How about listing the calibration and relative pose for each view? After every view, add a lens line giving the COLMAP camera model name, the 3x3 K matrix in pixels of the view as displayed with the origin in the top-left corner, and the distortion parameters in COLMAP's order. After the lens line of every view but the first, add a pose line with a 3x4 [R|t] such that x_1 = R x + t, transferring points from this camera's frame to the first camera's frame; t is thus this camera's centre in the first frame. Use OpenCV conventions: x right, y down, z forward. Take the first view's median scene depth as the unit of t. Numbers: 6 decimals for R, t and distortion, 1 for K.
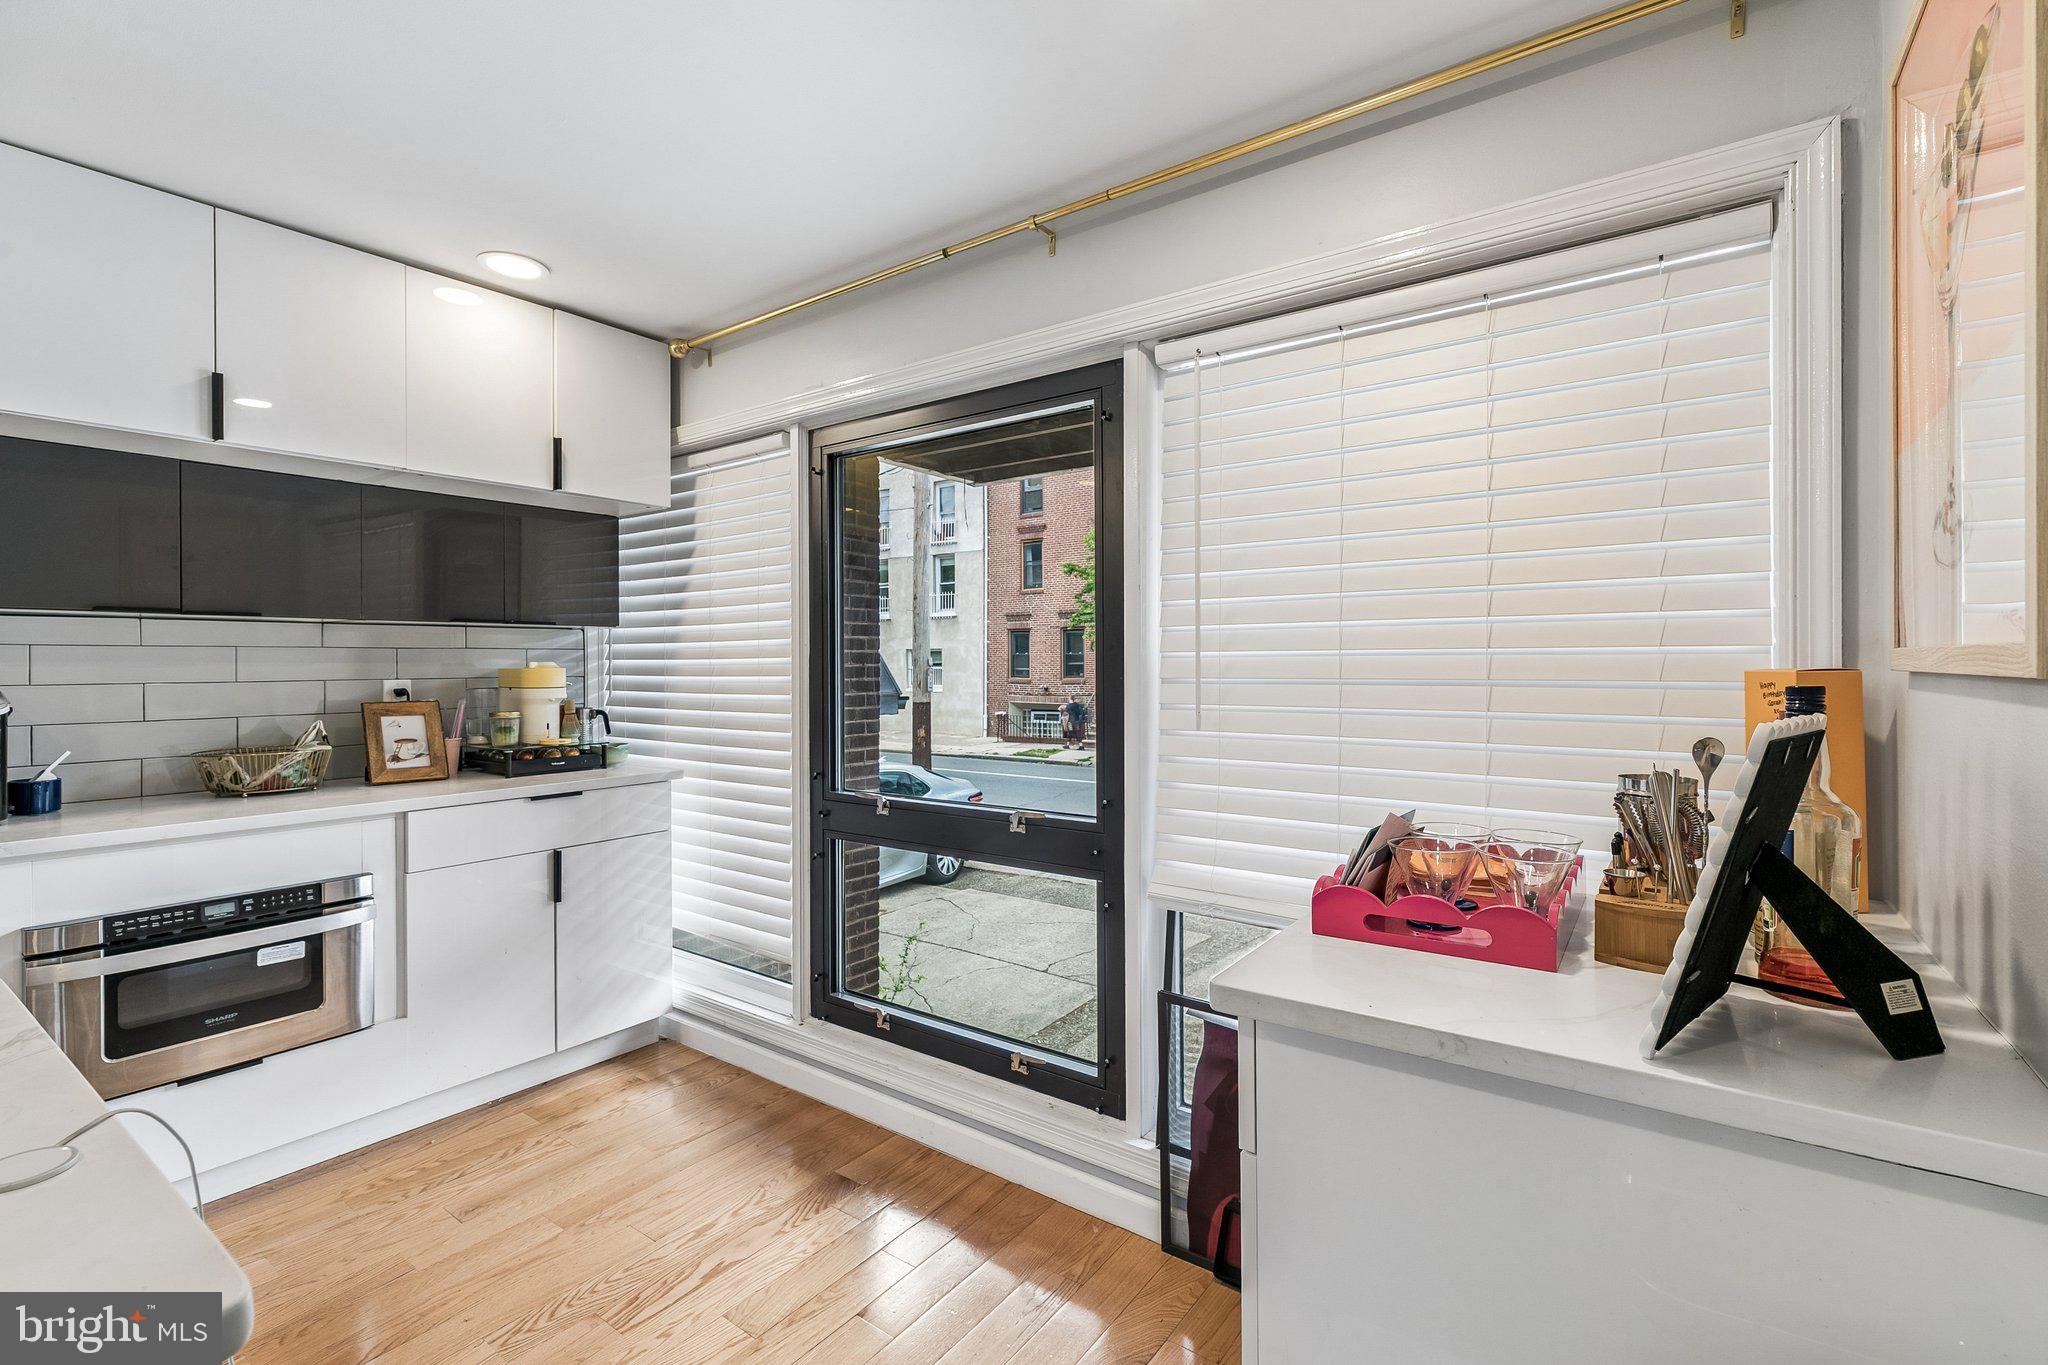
lens RADIAL K [[935.1, 0, 1021.6], [0, 935.1, 676.1], [0, 0, 1]] dist [0.007891, -0.002231]
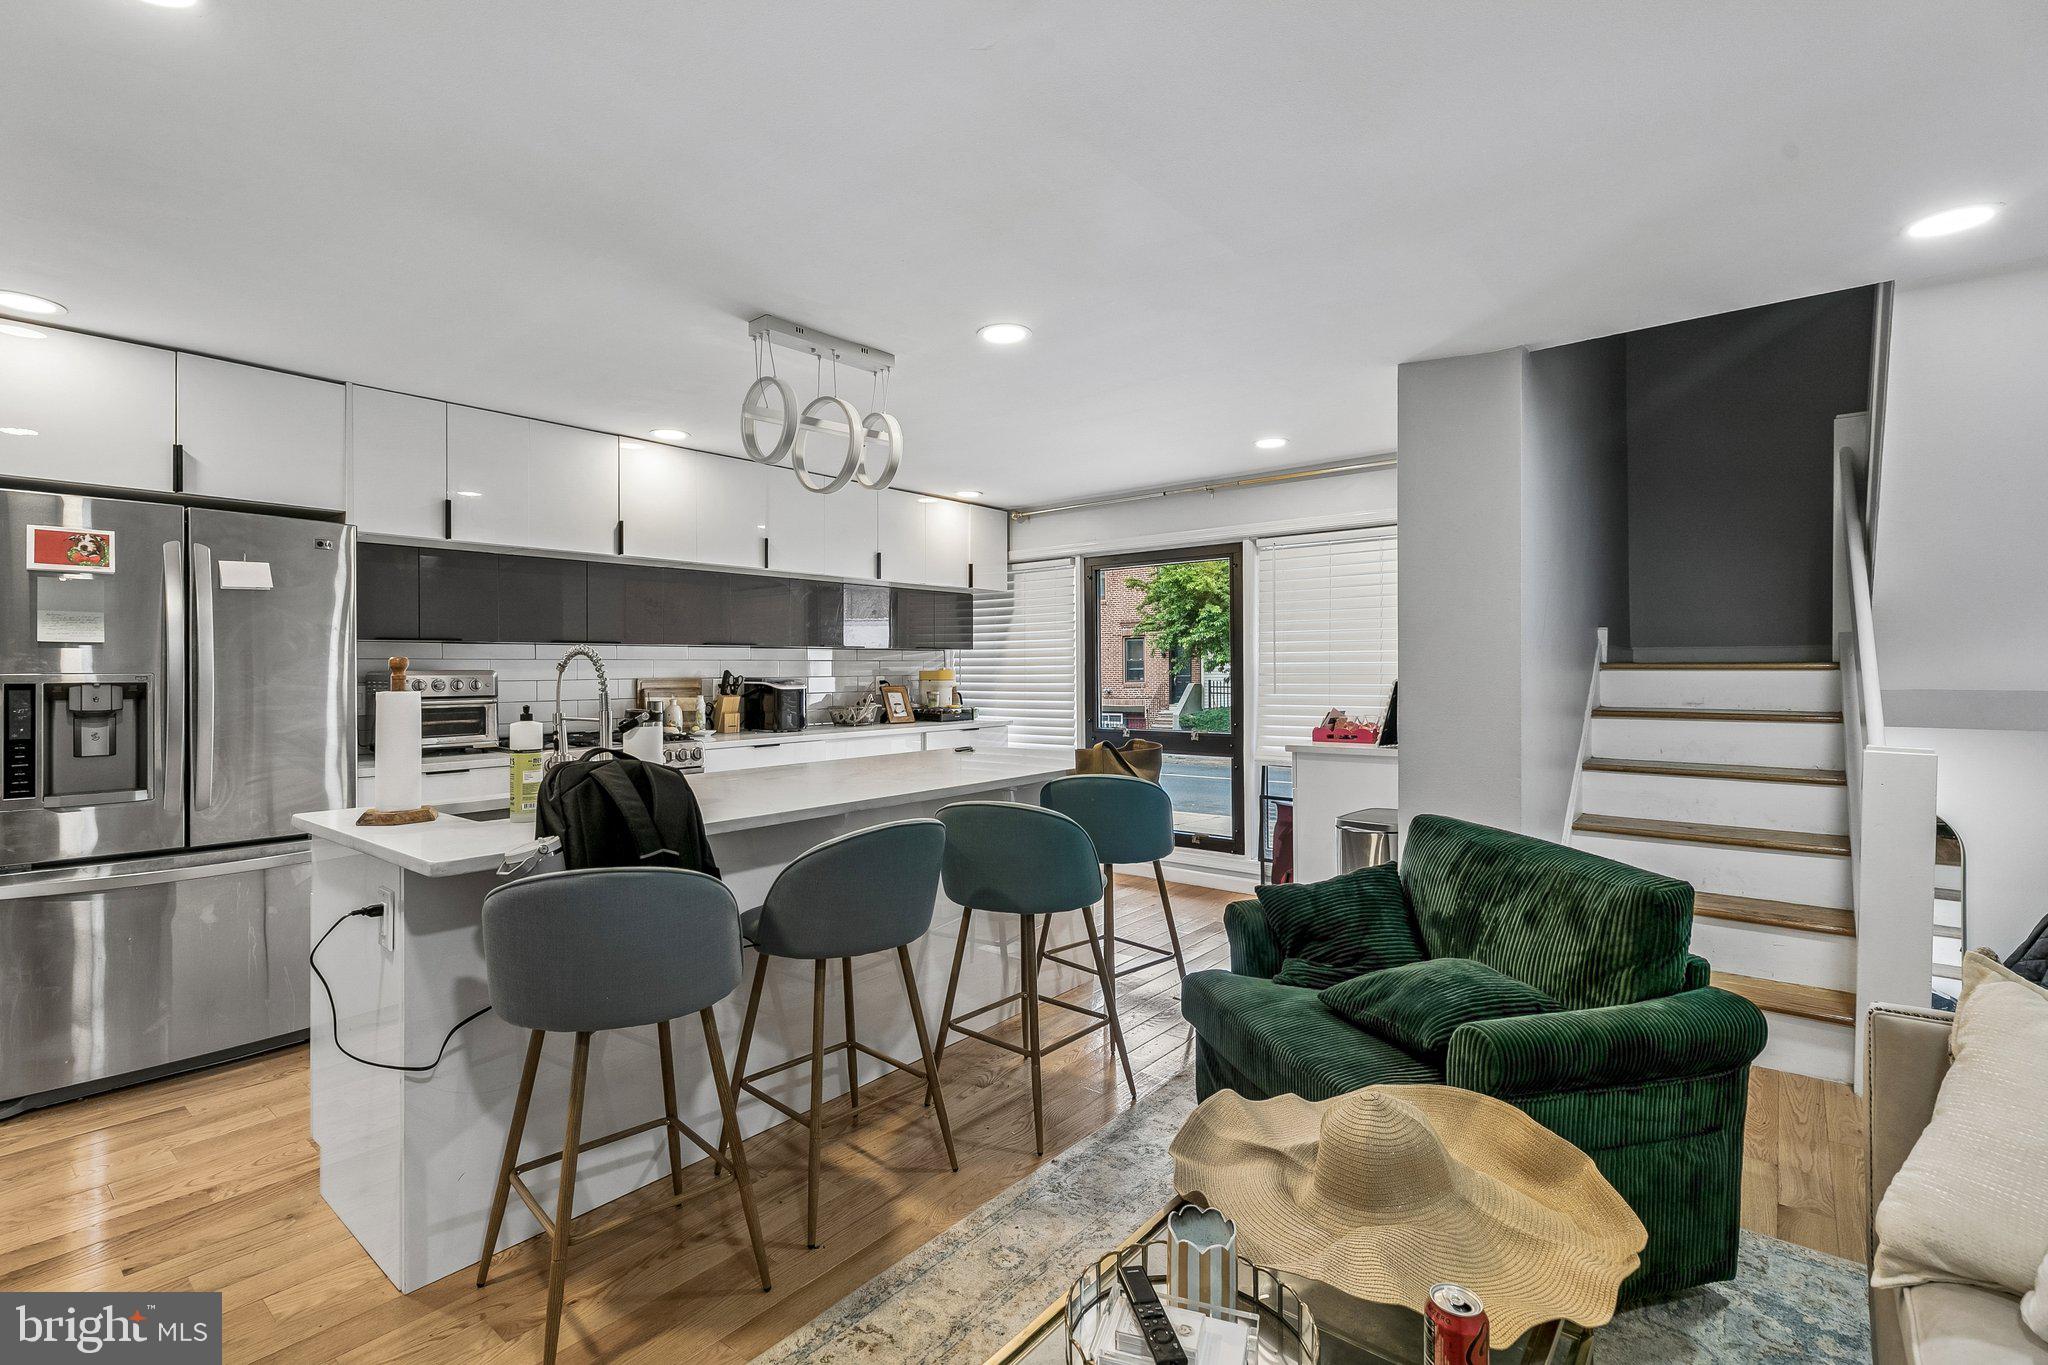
lens RADIAL K [[935.1, 0, 1018.2], [0, 935.1, 673.2], [0, 0, 1]] dist [0.007891, -0.002231]
pose [[0.998728, -0.001910, -0.050390, -0.348428], [0.001464, 0.999959, -0.008885, 0.022675], [0.050405, 0.008800, 0.998690, -1.443630]]
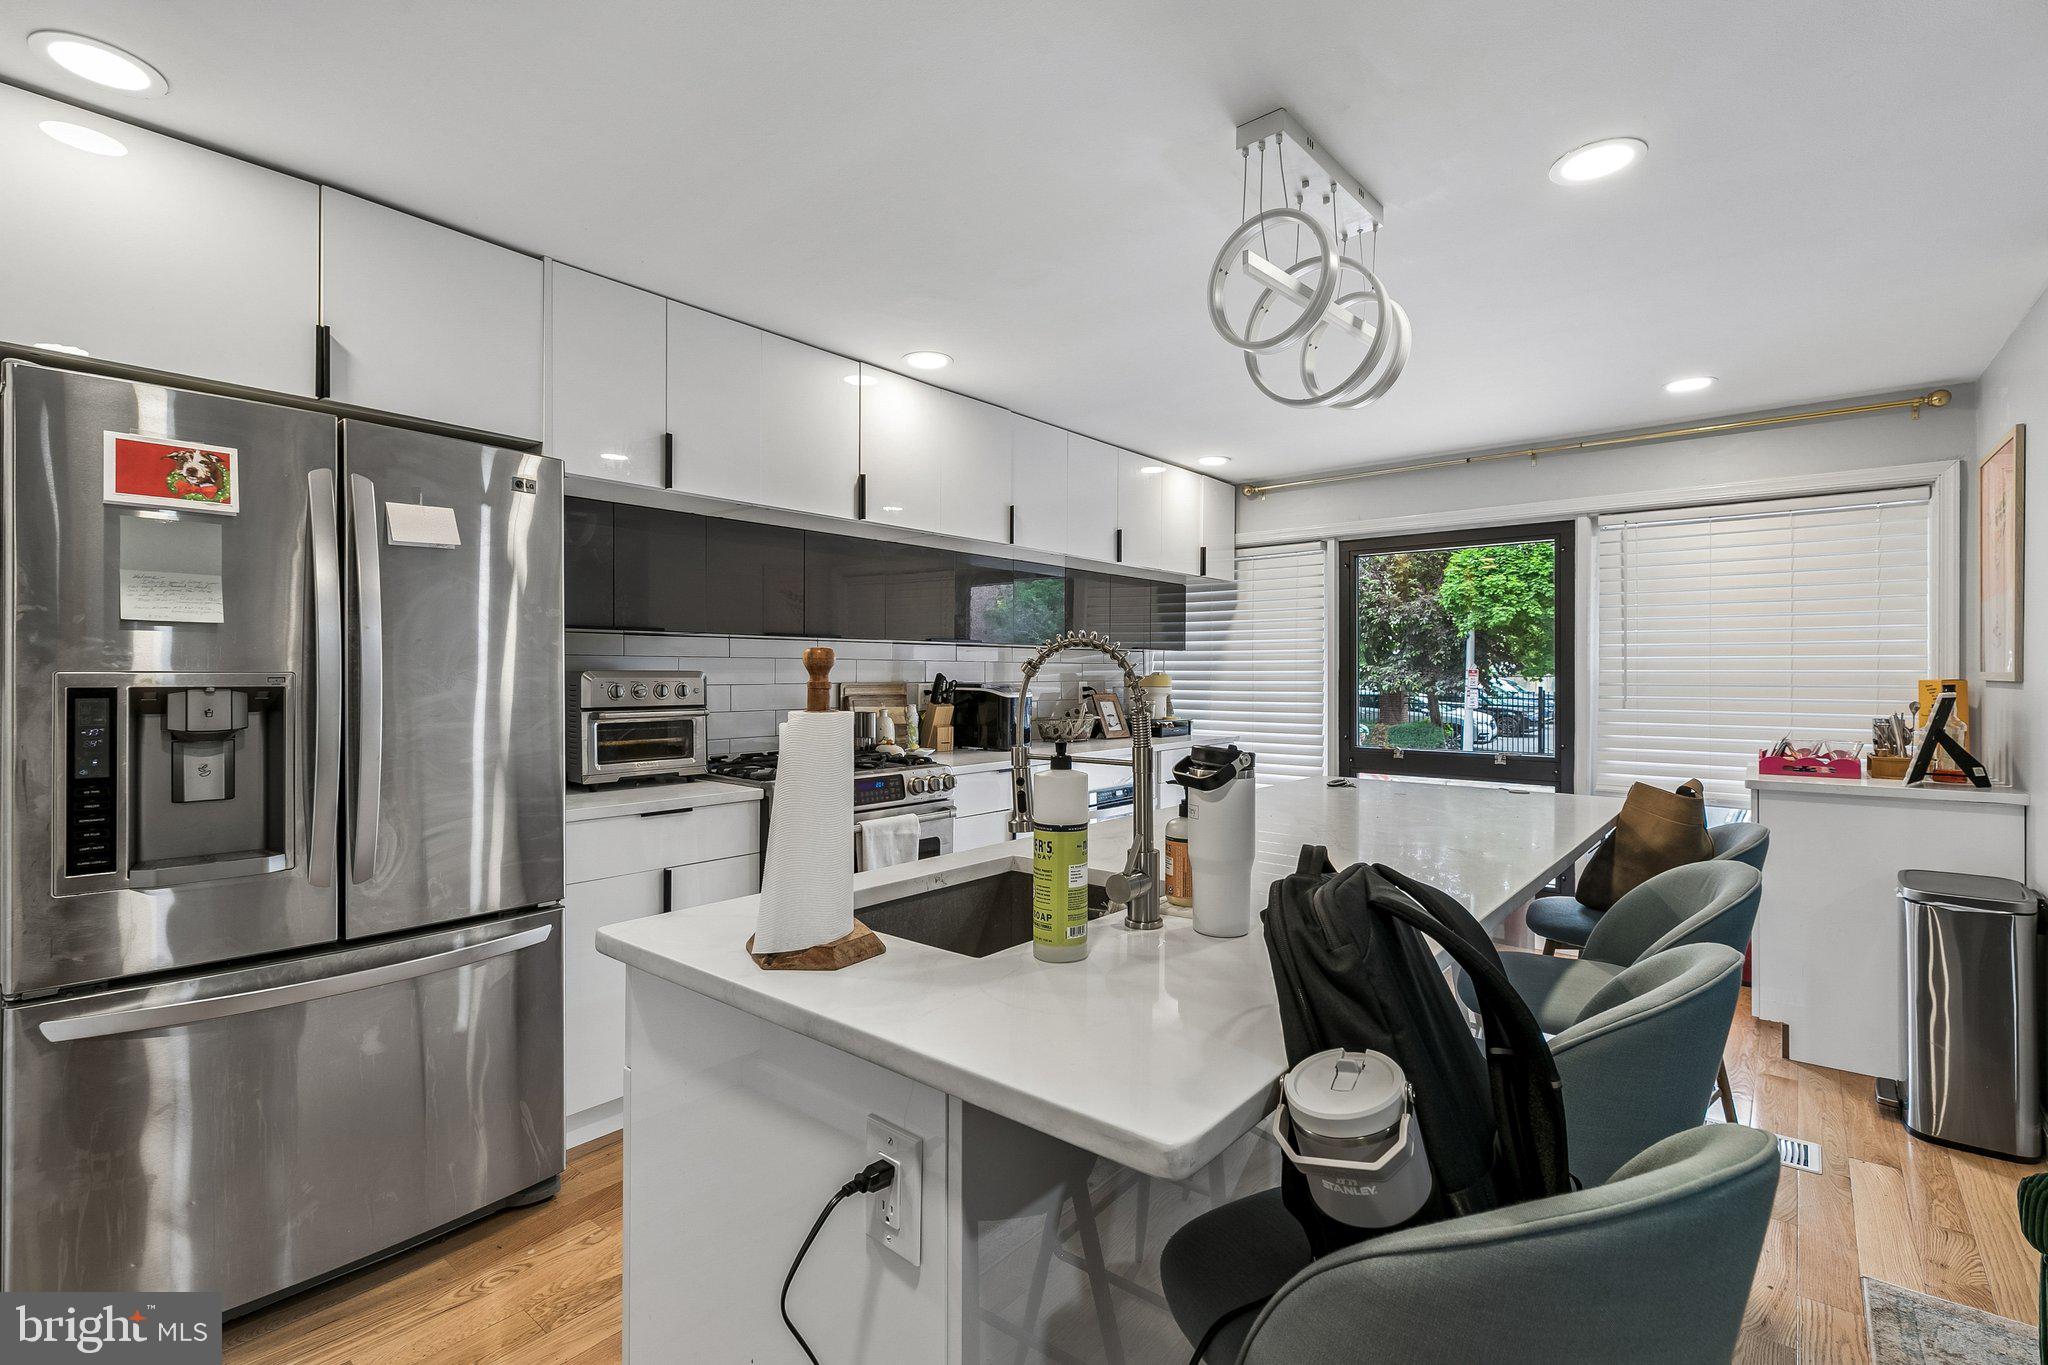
lens RADIAL K [[935.1, 0, 1040.1], [0, 935.1, 682.9], [0, 0, 1]] dist [0.007891, -0.002231]
pose [[0.998769, 0.007569, -0.049023, -0.902436], [-0.007686, 0.999968, -0.002212, 0.015604], [0.049005, 0.002586, 0.998795, -1.009325]]
